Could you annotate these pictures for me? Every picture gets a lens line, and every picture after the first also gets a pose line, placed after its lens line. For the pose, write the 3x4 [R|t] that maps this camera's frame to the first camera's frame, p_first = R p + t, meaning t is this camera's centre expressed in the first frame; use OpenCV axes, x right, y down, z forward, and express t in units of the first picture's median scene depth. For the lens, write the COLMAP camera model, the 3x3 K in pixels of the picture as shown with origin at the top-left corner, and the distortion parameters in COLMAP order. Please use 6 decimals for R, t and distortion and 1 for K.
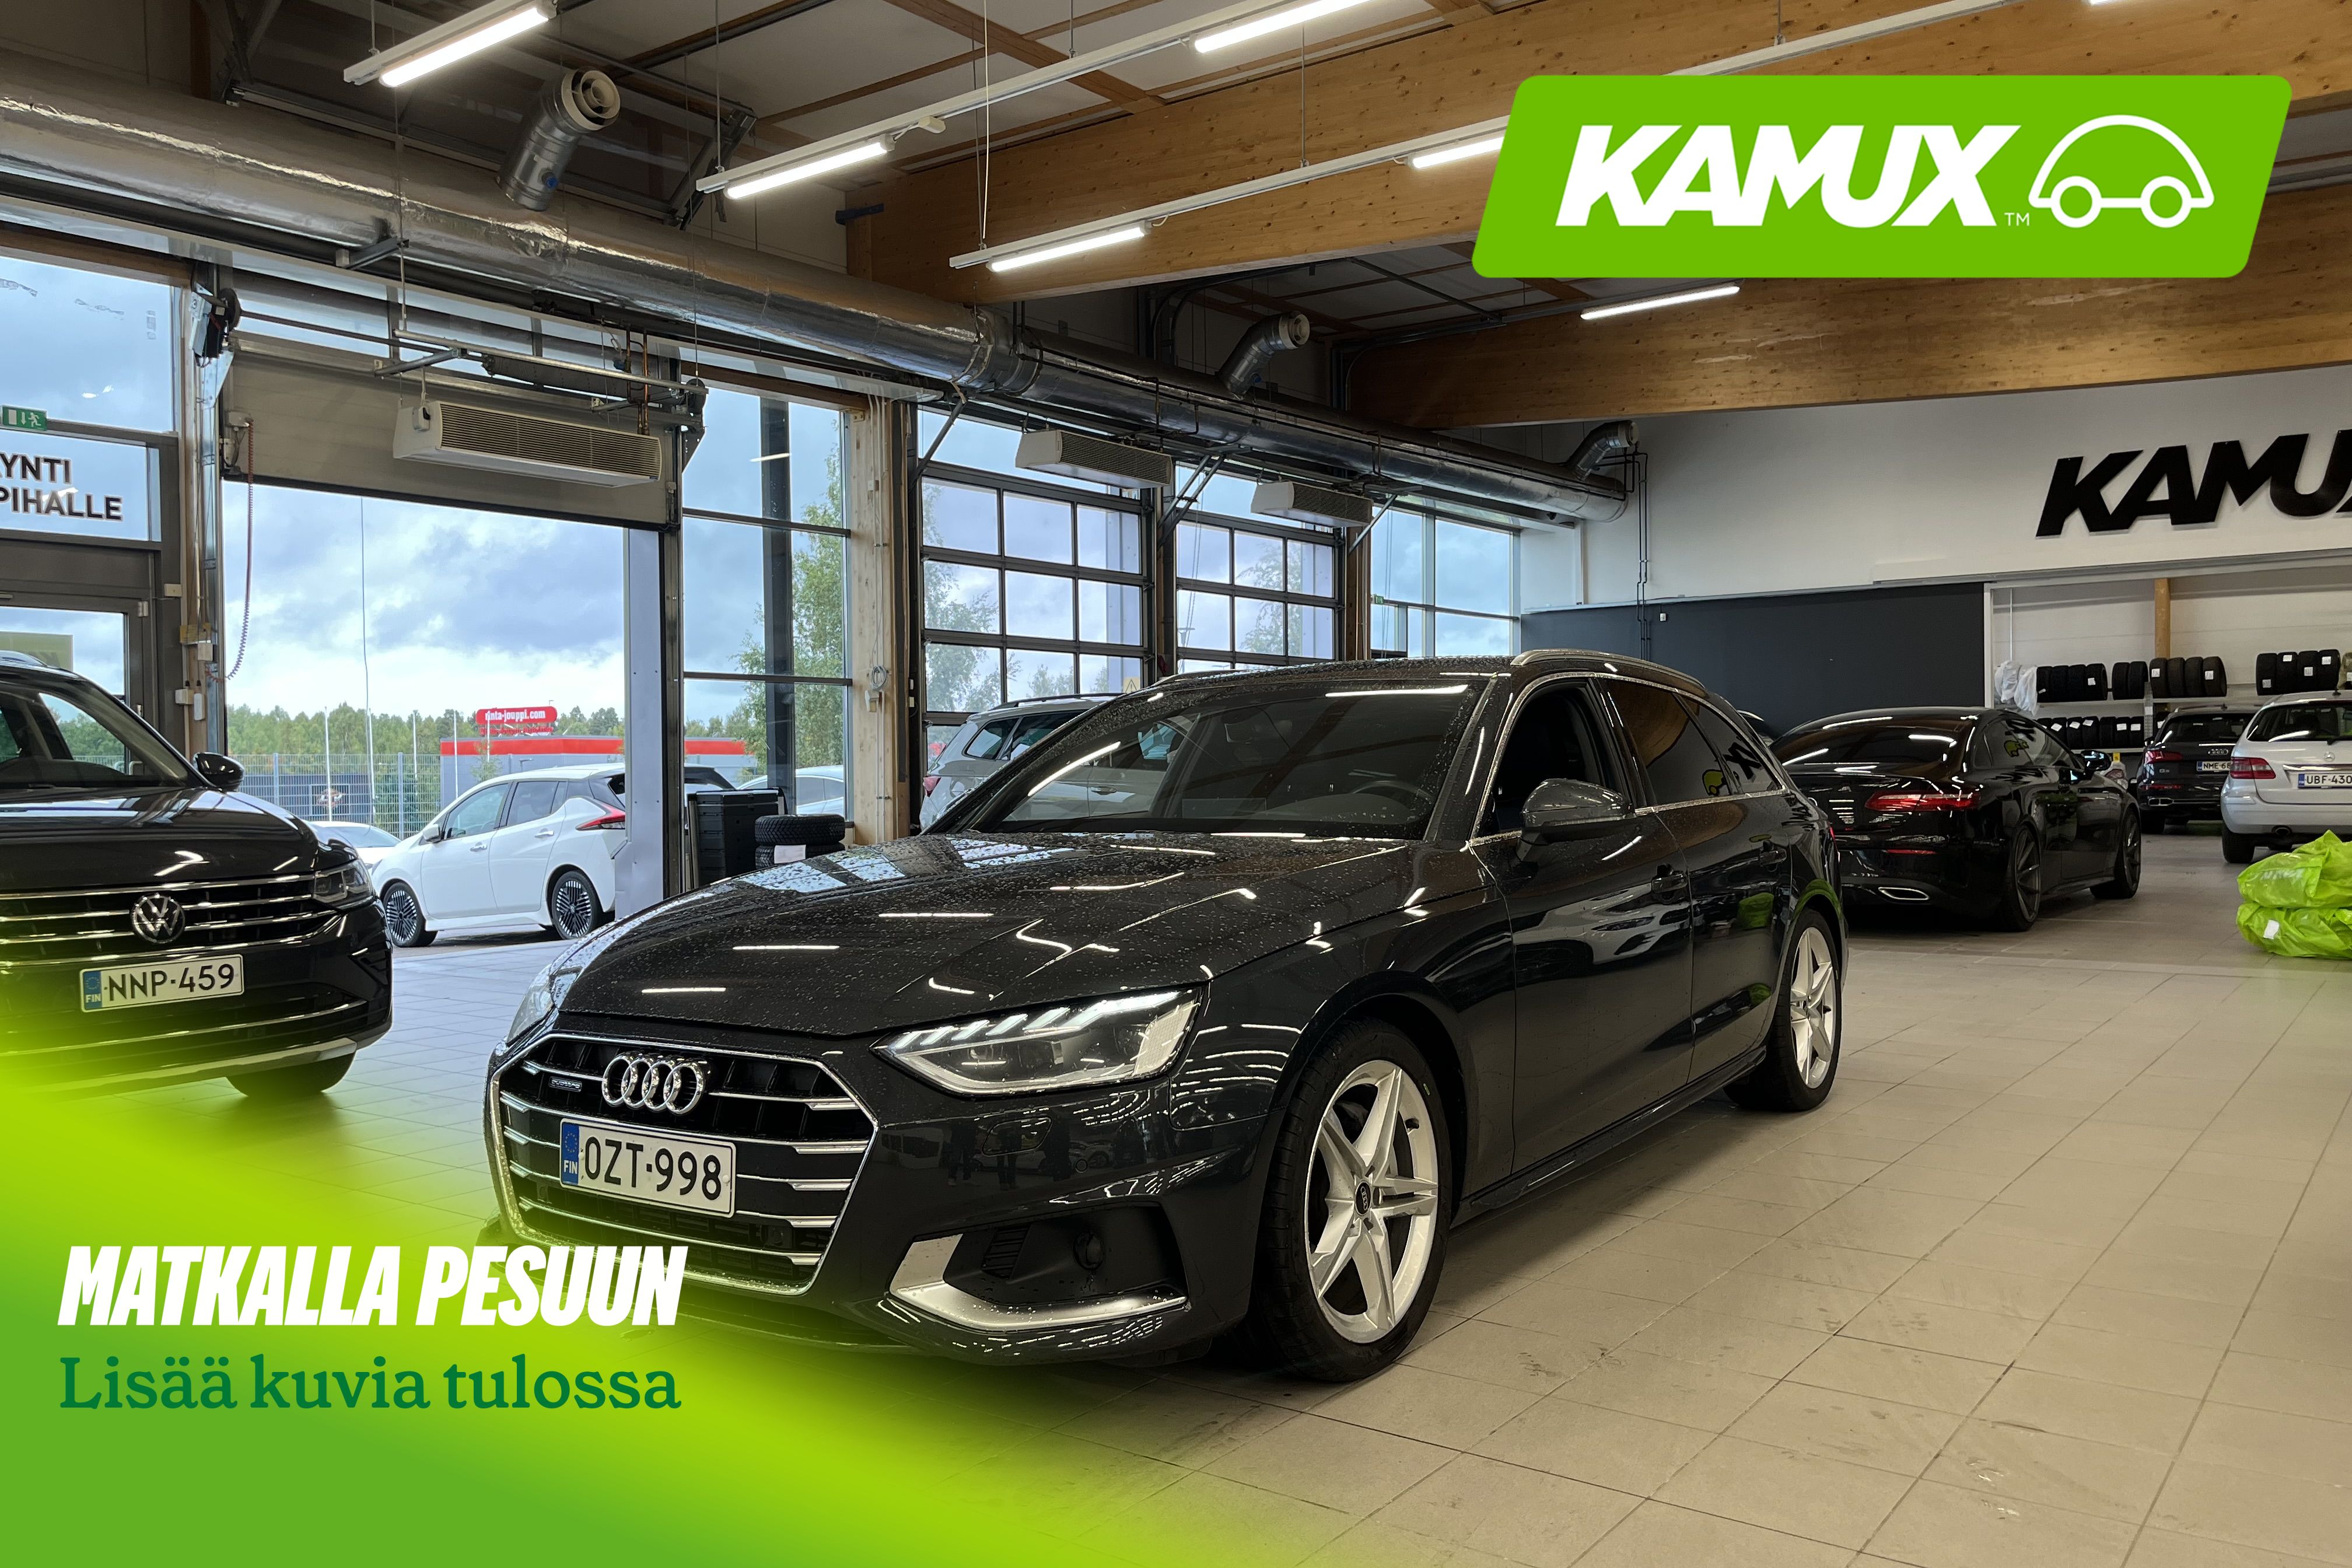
lens RADIAL K [[1748.8, 0, 1123.9], [0, 1748.8, 777.8], [0, 0, 1]] dist [0.085641, -0.117372]
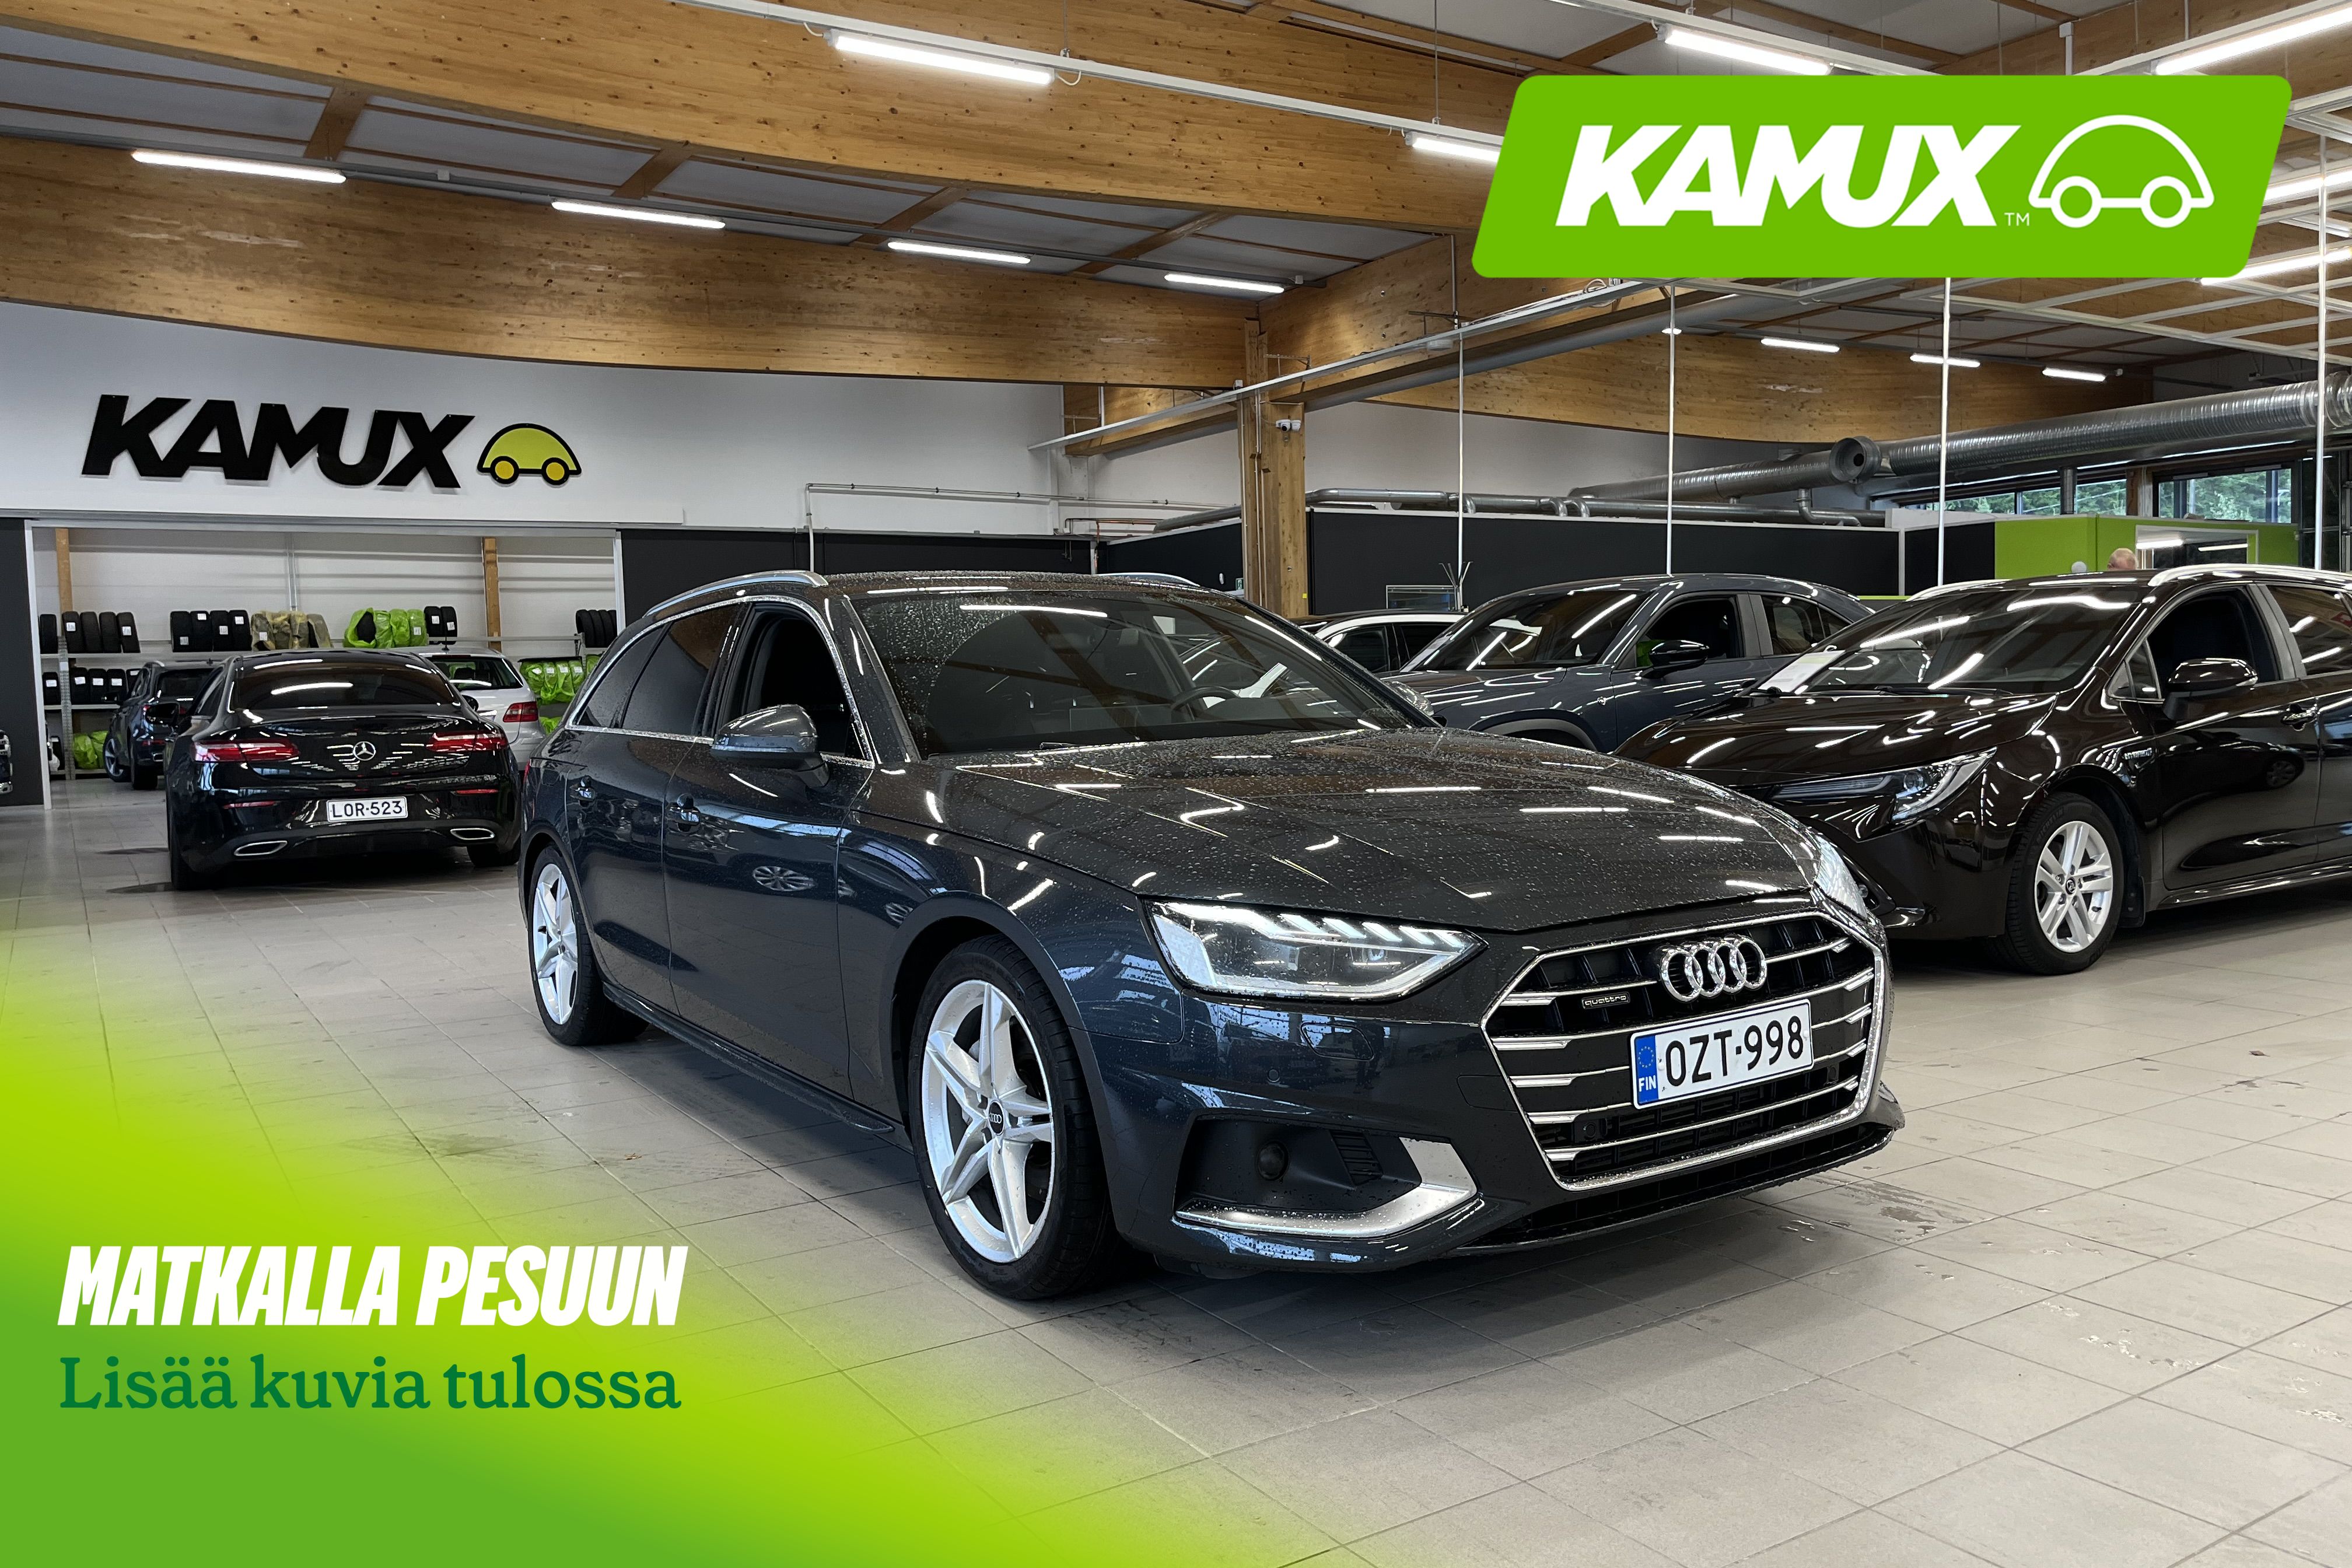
lens RADIAL K [[1803.6, 0, 1176.0], [0, 1803.6, 784.0], [0, 0, 1]] dist [0.038361, -0.101670]
pose [[0.334261, -0.043334, 0.941484, -0.215852], [0.023060, 0.999019, 0.037795, 0.004851], [-0.942198, 0.009077, 0.334933, 0.157993]]
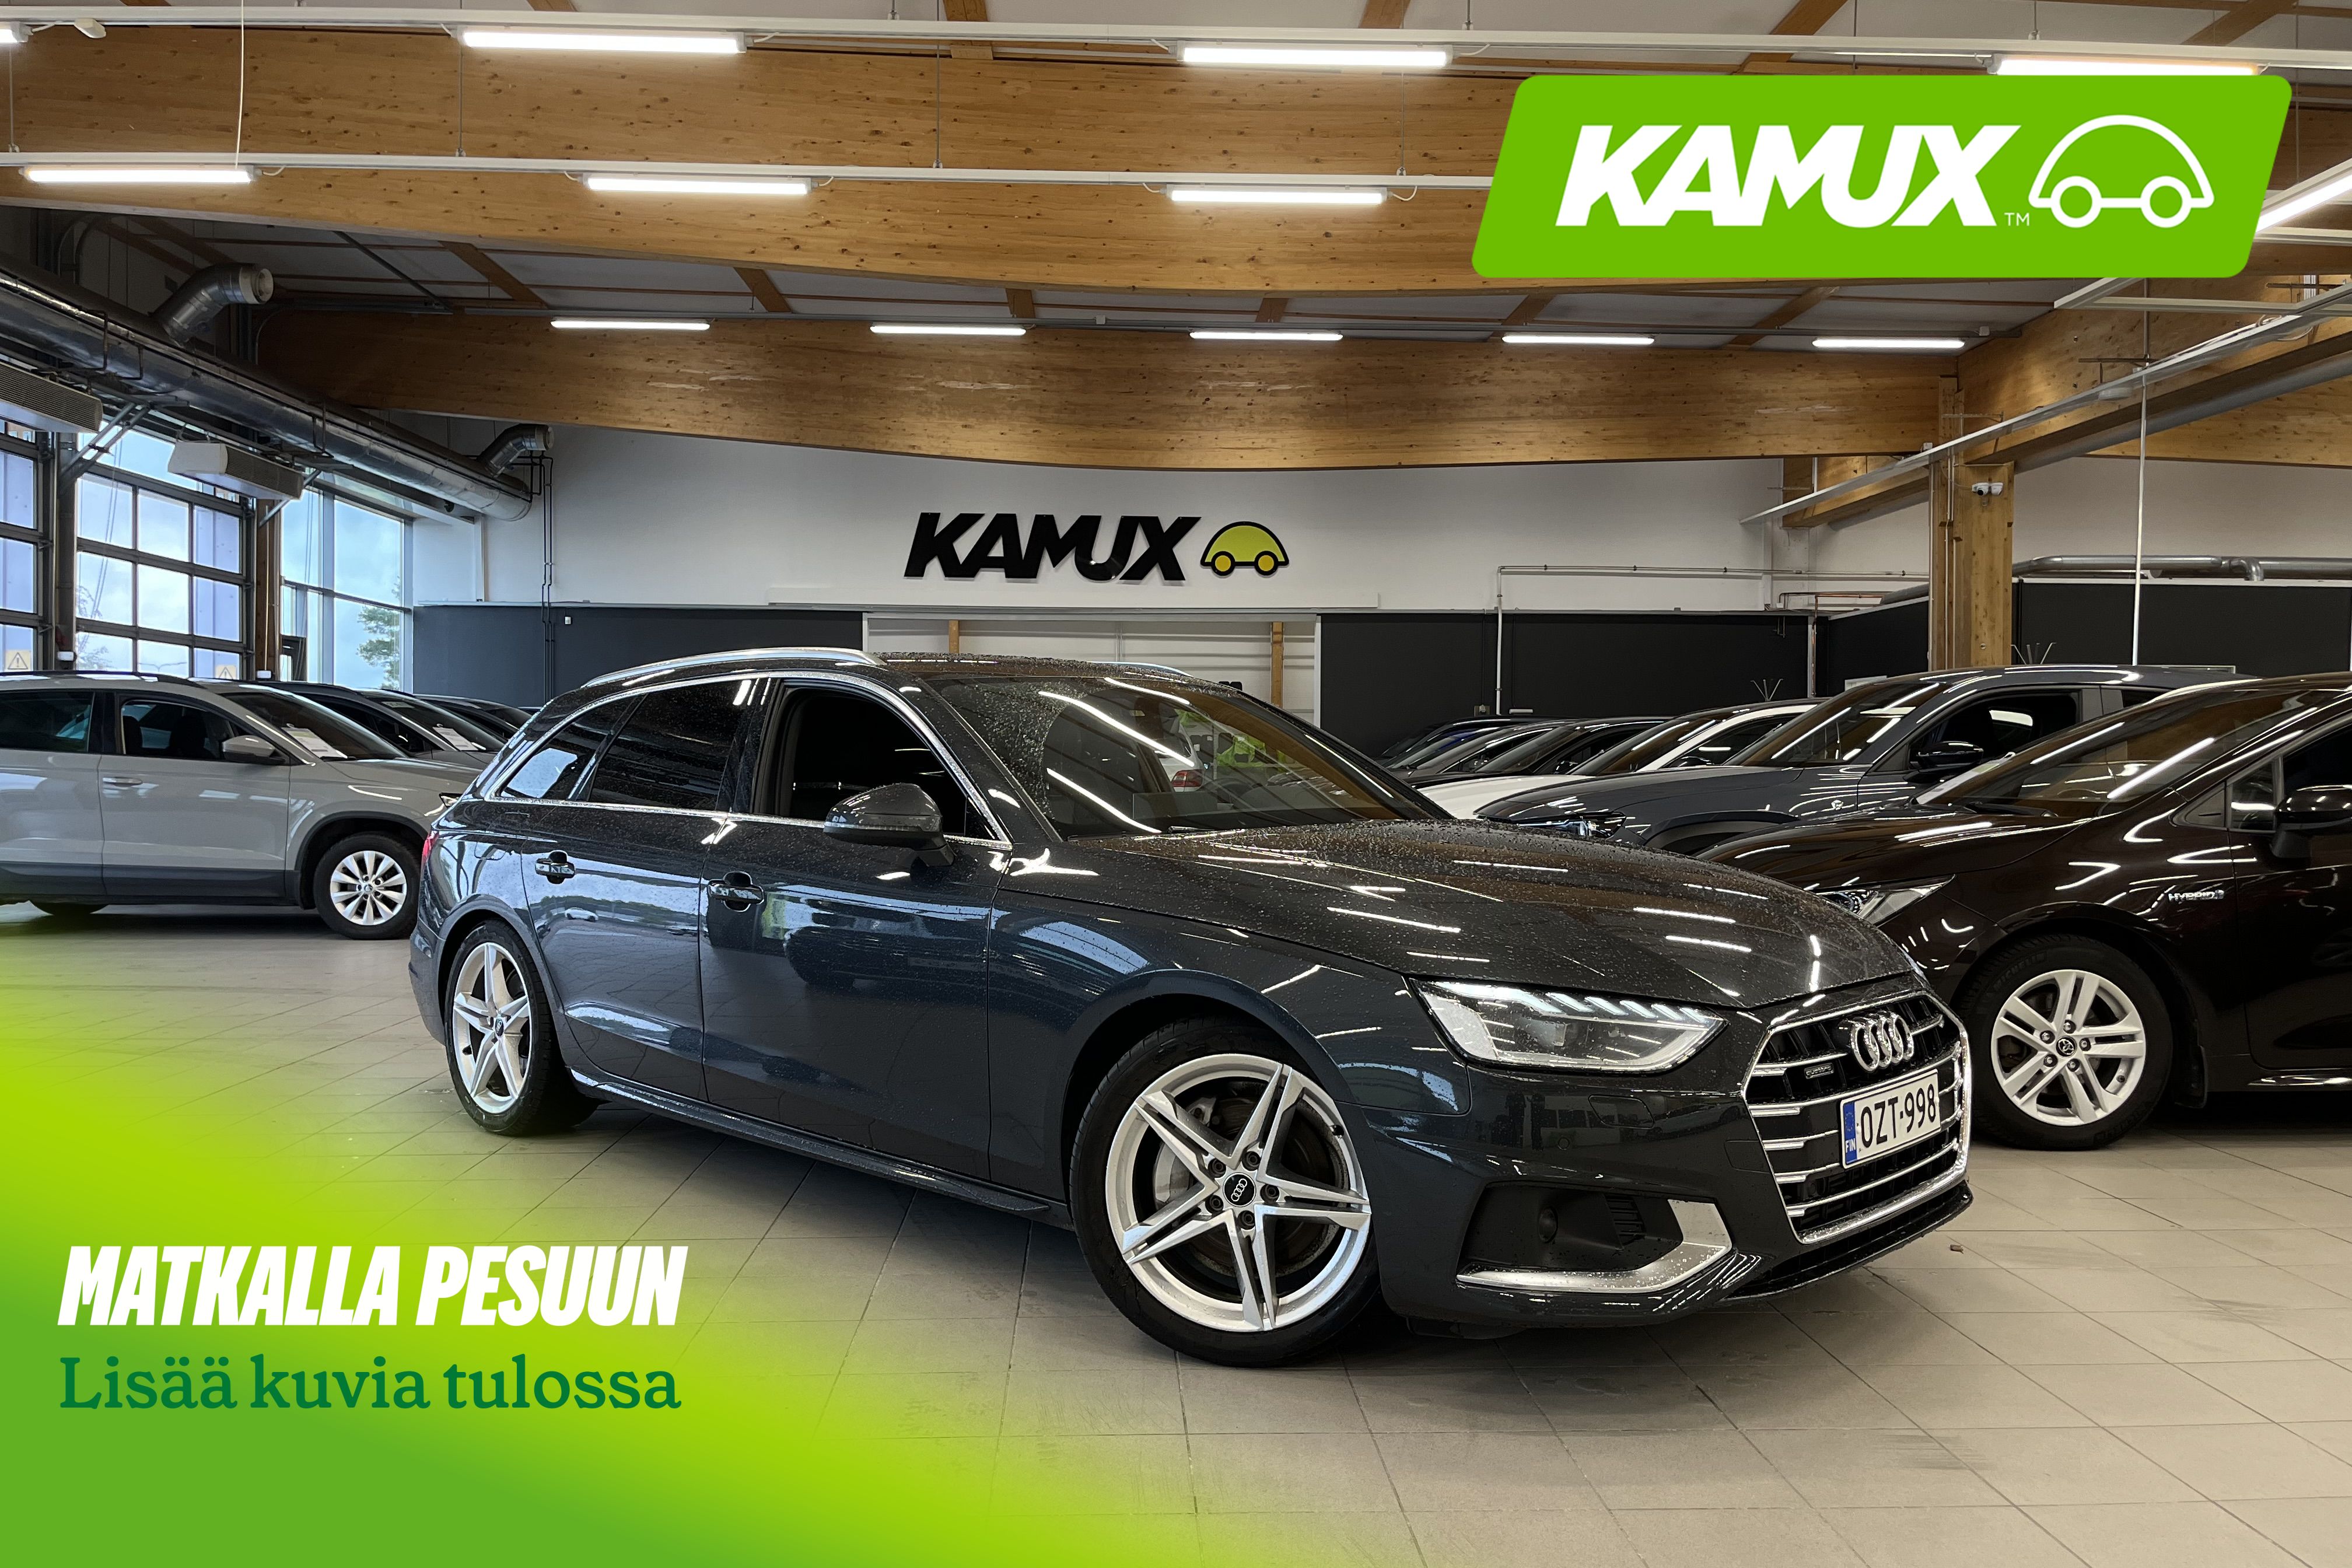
lens RADIAL K [[1781.1, 0, 1138.8], [0, 1781.1, 816.6], [0, 0, 1]] dist [0.004193, -0.059803]
pose [[0.769895, 0.000852, 0.638170, -0.131405], [-0.014143, 0.999776, 0.015729, 0.002082], [-0.638014, -0.021135, 0.769735, -0.009376]]
